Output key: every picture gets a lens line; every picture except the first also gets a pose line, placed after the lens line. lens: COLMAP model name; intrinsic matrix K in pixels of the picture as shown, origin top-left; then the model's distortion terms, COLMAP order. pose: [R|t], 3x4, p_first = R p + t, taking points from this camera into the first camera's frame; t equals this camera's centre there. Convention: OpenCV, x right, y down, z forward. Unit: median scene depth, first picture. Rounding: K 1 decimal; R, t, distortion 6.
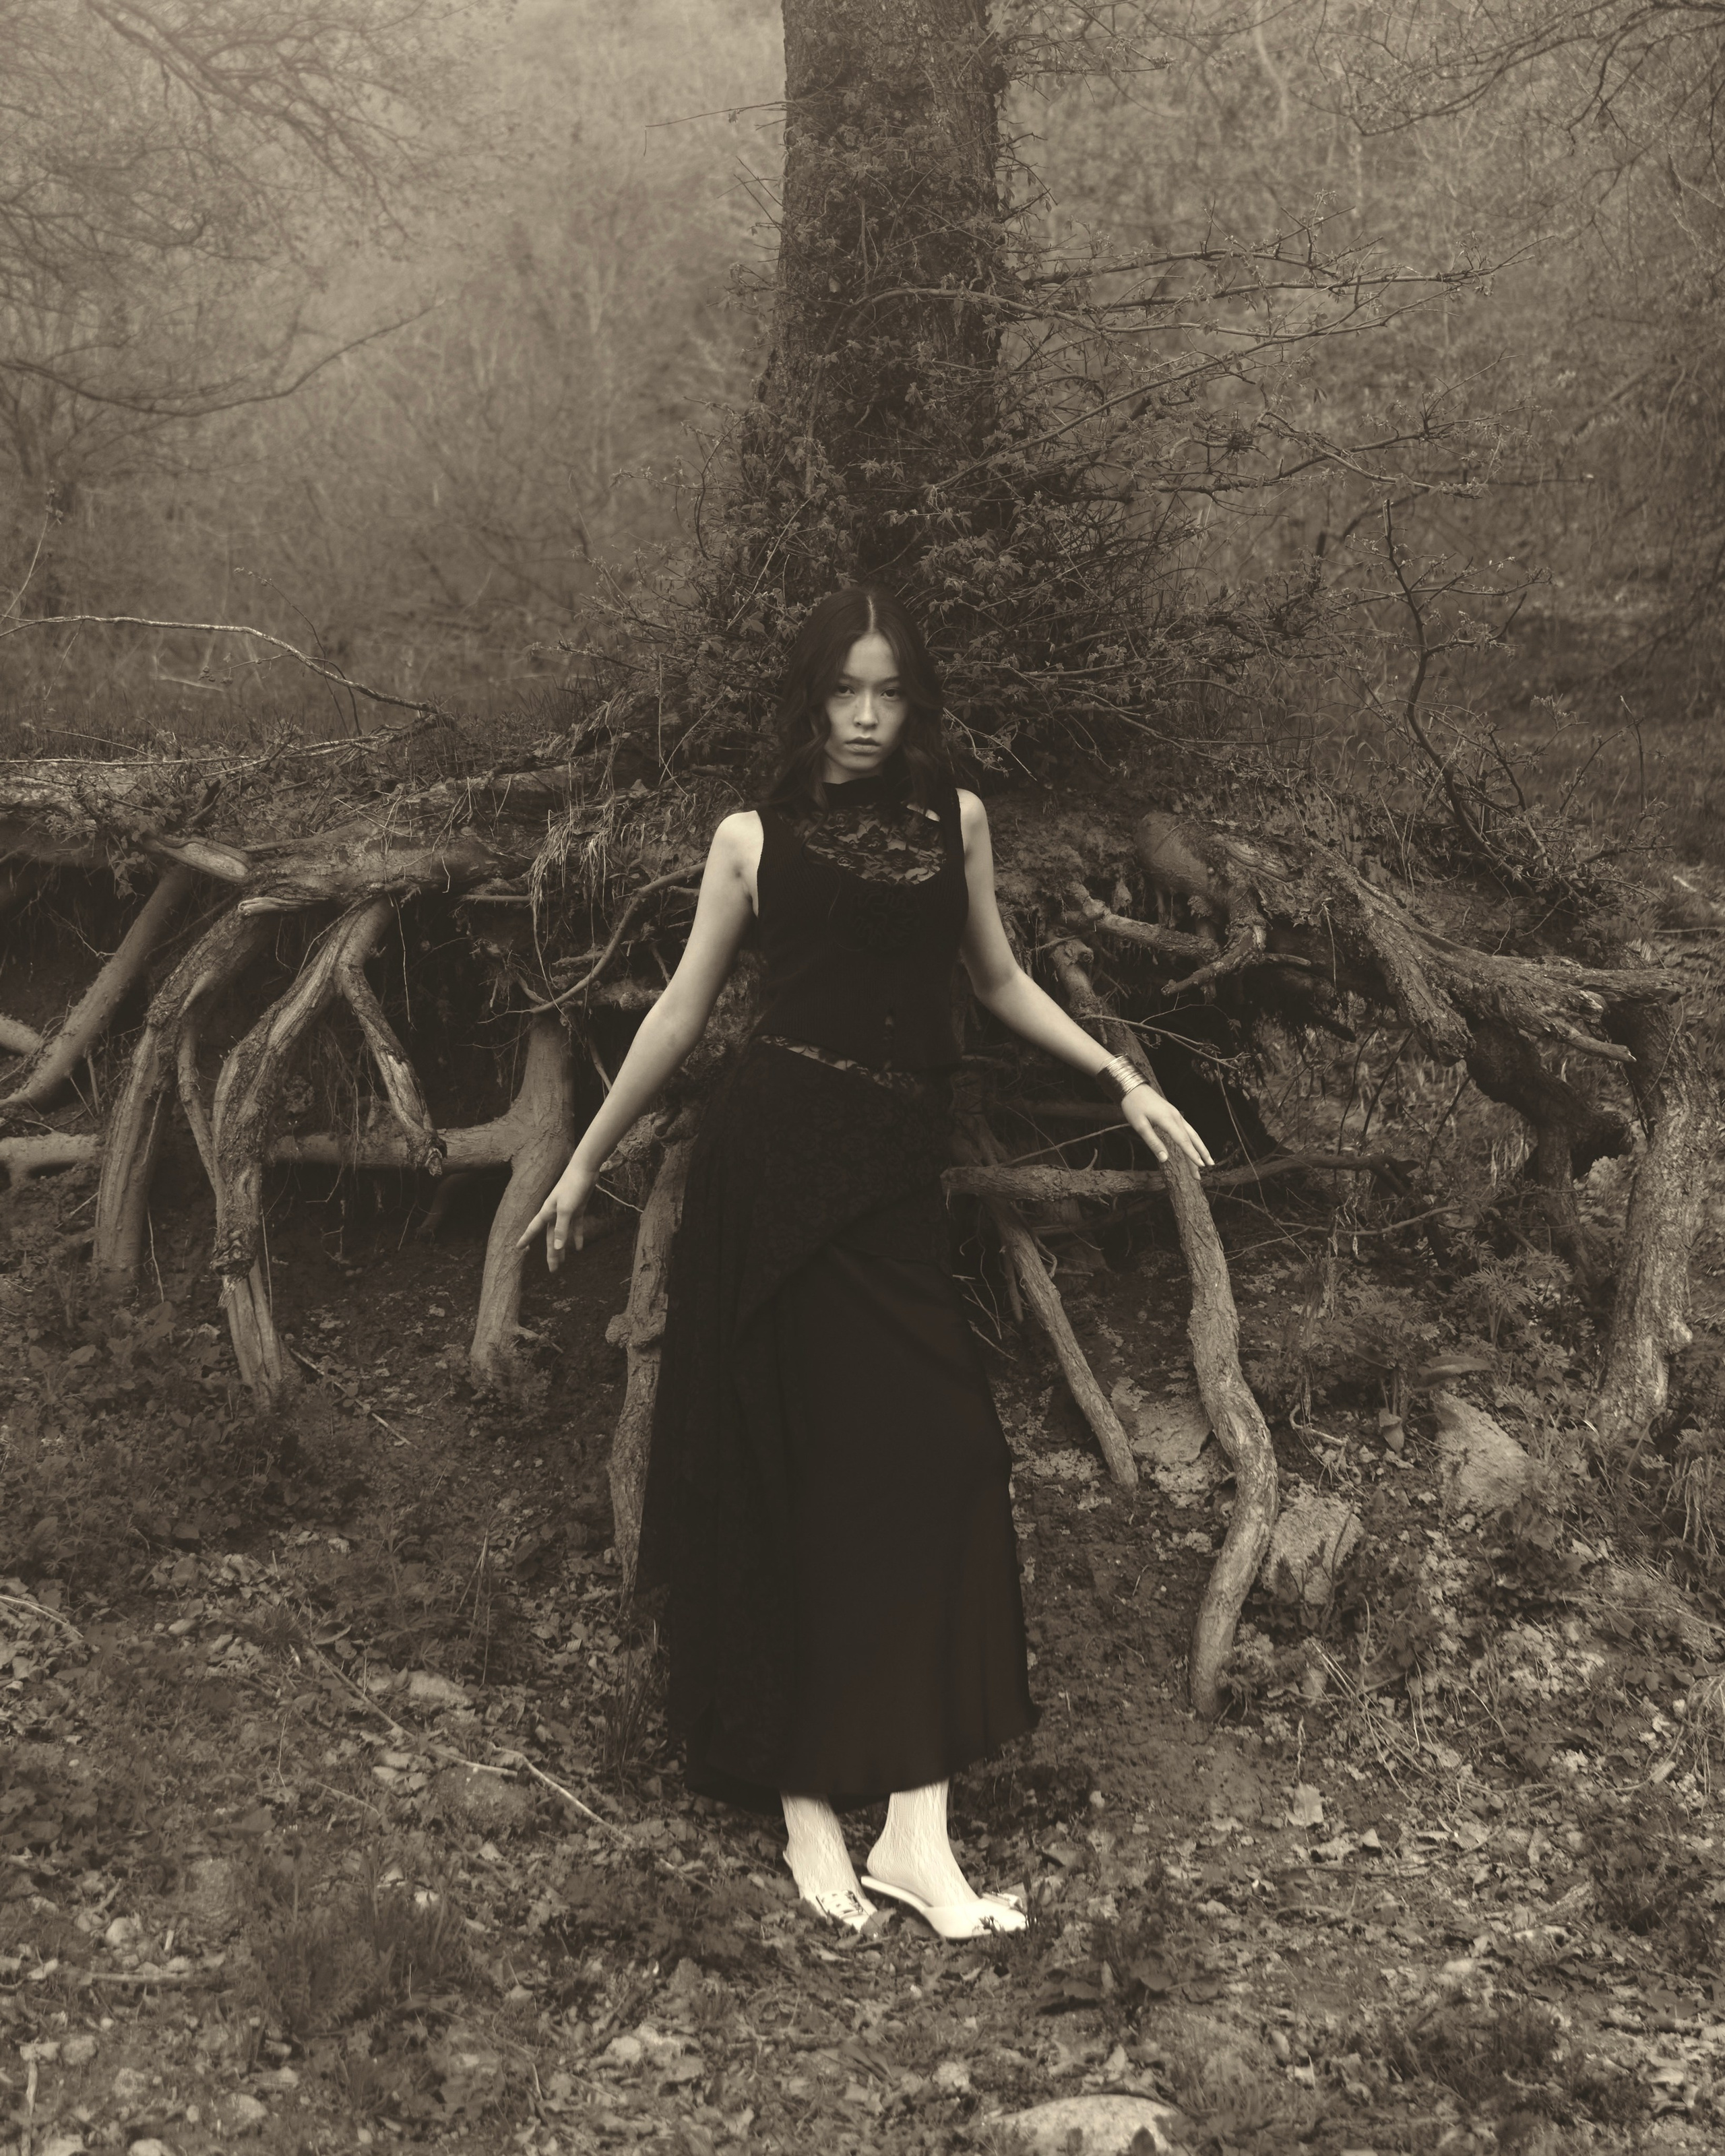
lens RADIAL K [[3742.3, 0, 862.2], [0, 3742.3, 1077.2], [0, 0, 1]] dist [-0.106150, 0.000000]
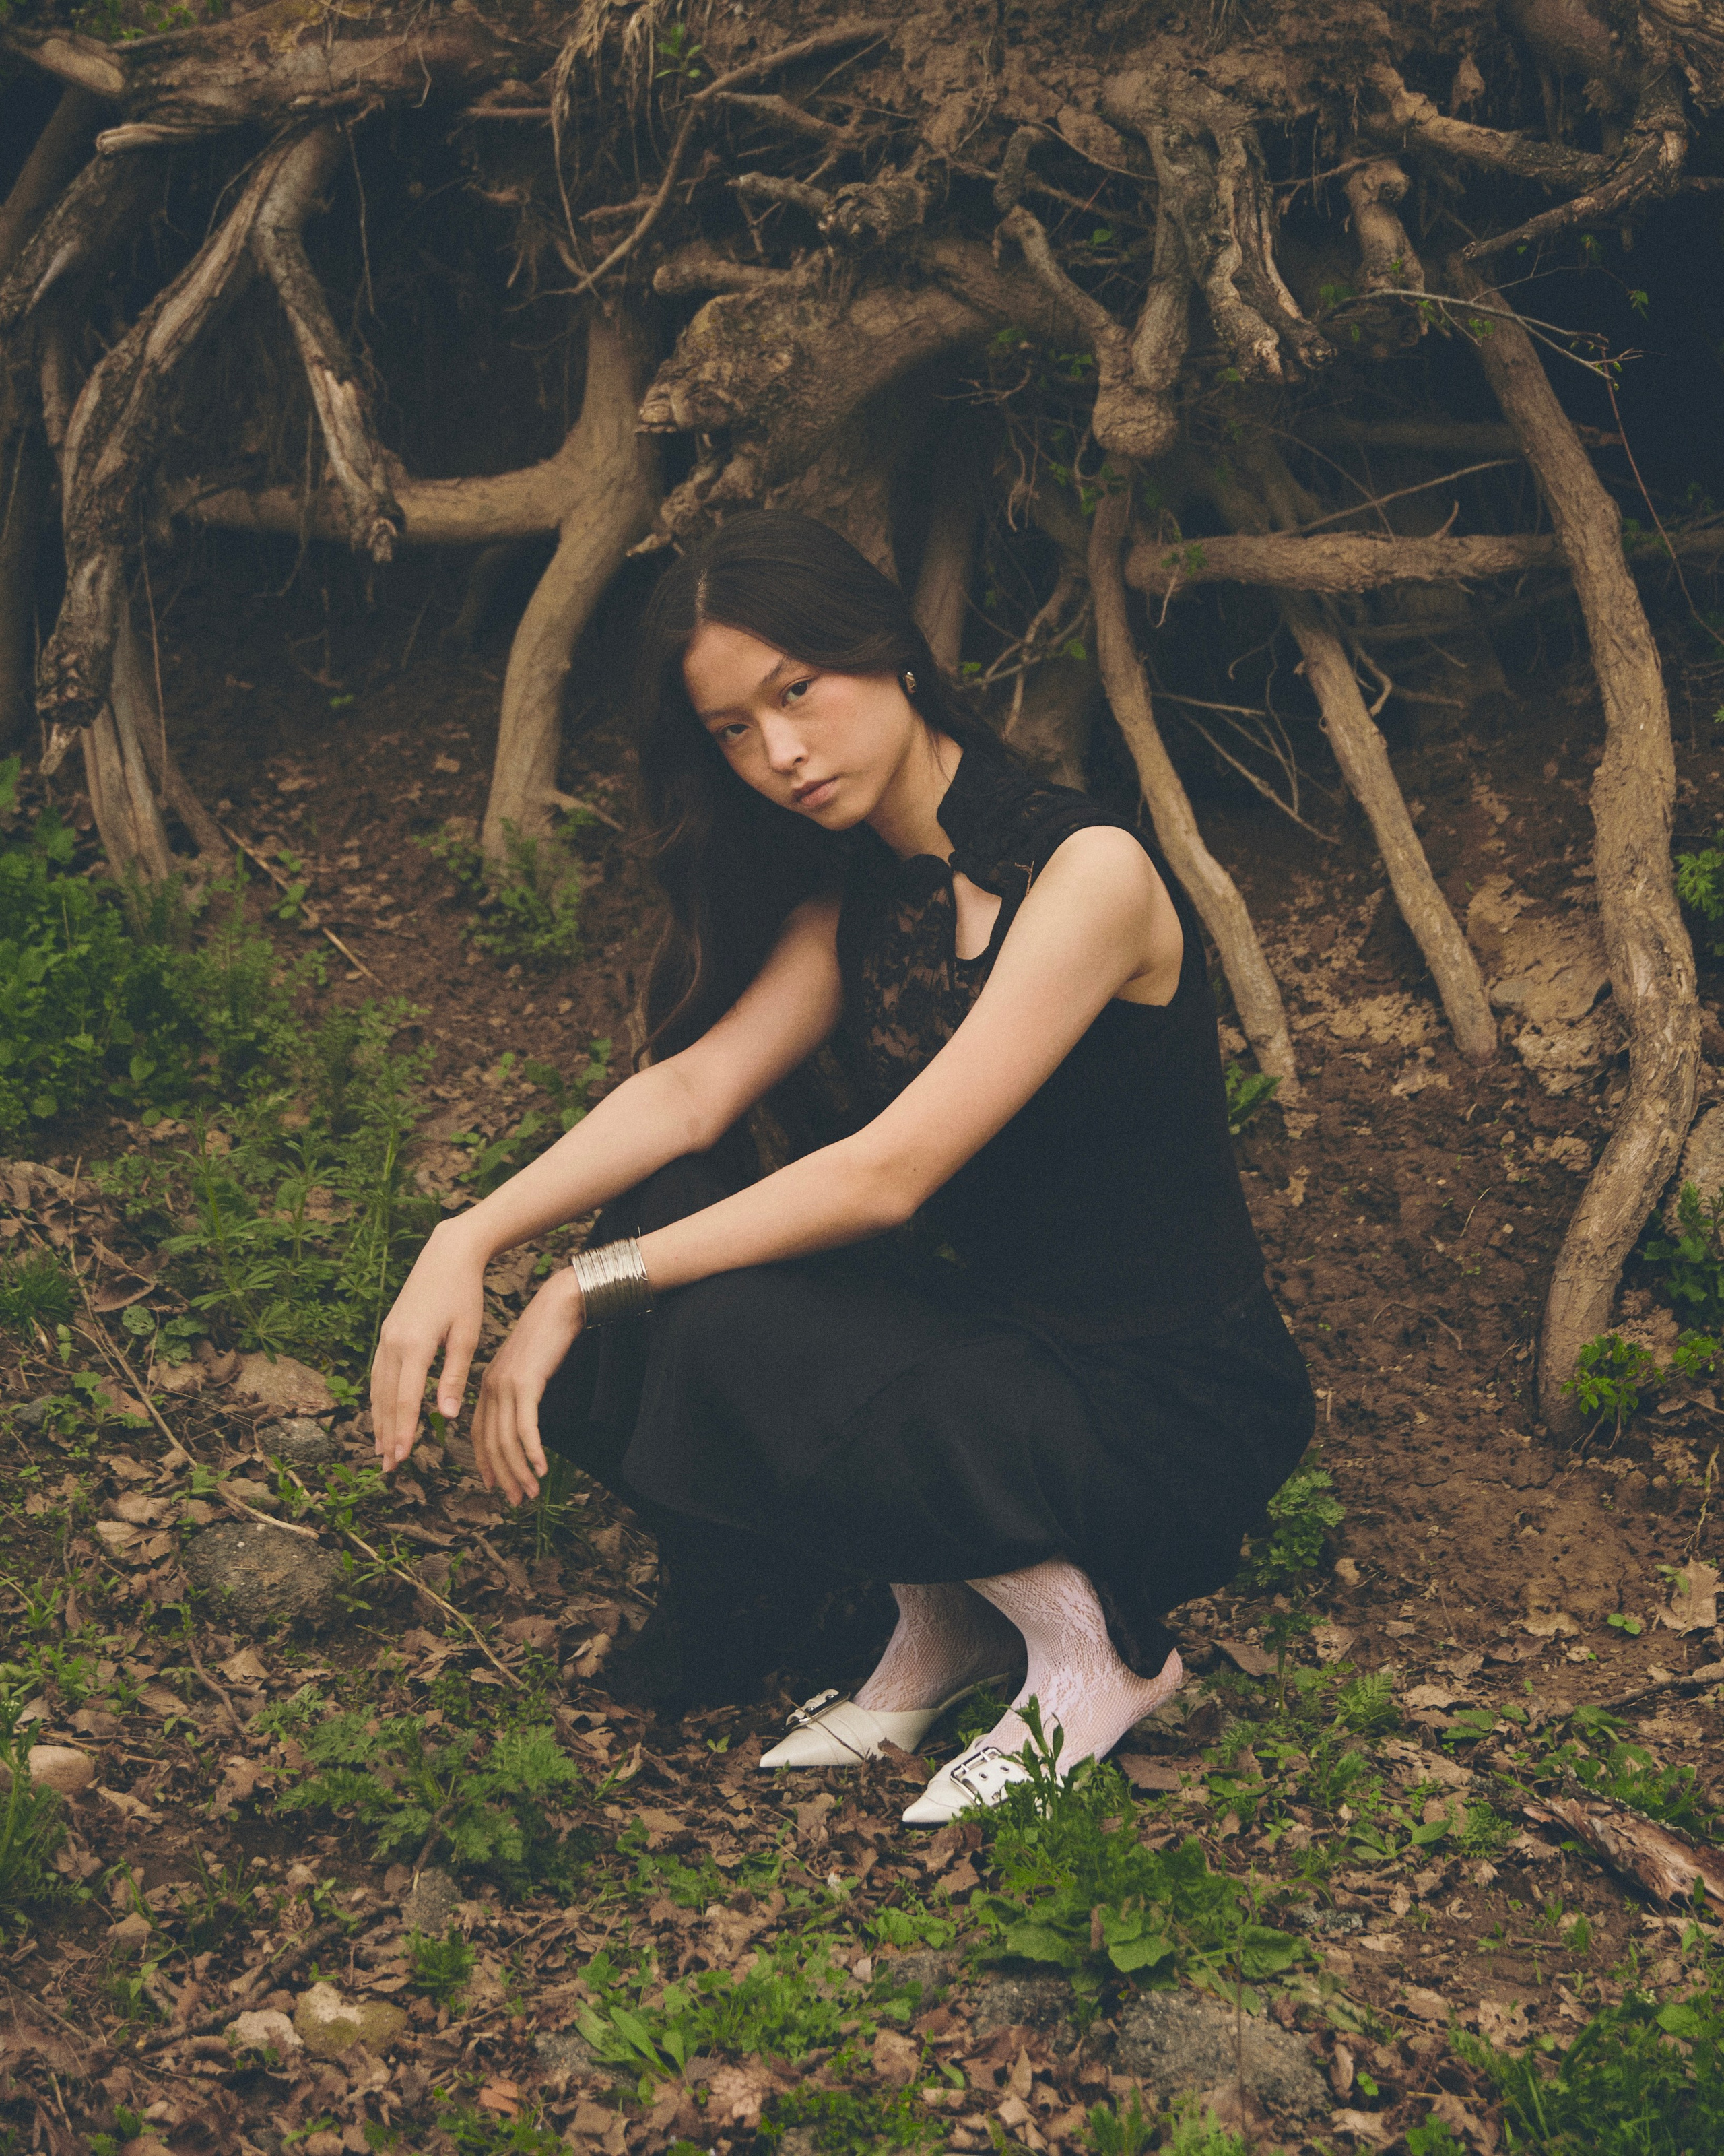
lens RADIAL K [[5248.5, 0, 862.2], [0, 5248.5, 1078.4], [0, 0, 1]] dist [-0.005573, 0.000000]
pose [[0.971017, 0.015274, -0.238524, 0.179481], [0.023041, 0.987326, 0.157022, -0.025430], [0.237899, -0.157967, 0.958358, 0.144394]]
